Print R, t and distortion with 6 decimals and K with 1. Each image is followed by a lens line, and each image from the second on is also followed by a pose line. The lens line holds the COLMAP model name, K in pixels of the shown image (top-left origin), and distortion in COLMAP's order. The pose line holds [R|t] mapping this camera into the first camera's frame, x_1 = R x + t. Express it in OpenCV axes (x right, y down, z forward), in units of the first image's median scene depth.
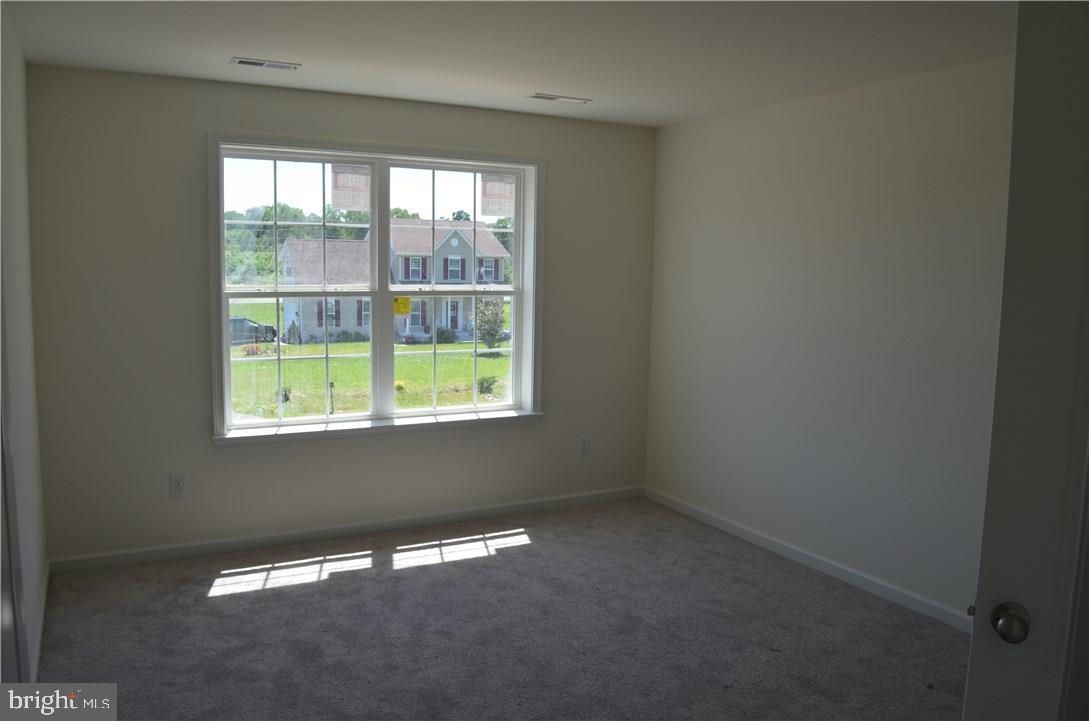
lens RADIAL K [[850.3, 0, 557.8], [0, 850.3, 358.0], [0, 0, 1]] dist [-0.078672, 0.008674]
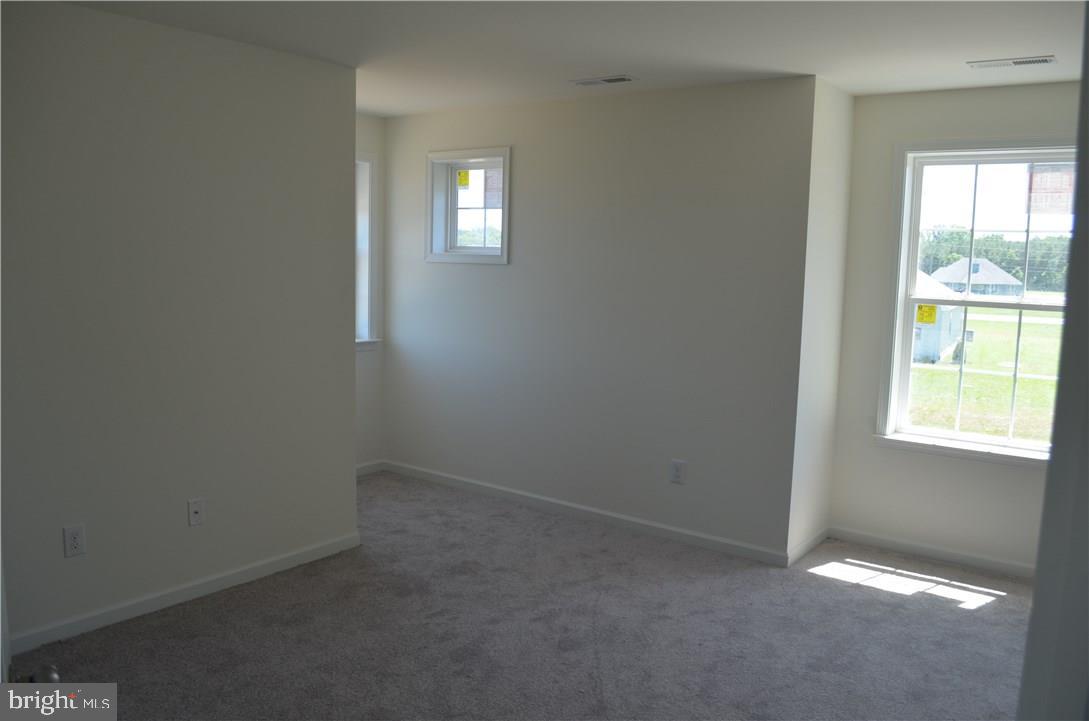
lens RADIAL K [[850.3, 0, 557.8], [0, 850.3, 358.0], [0, 0, 1]] dist [-0.078672, 0.008674]
pose [[0.416075, 0.105045, -0.903243, 0.386800], [-0.119607, 0.990997, 0.060154, -0.016837], [0.901430, 0.083006, 0.424893, 0.201466]]
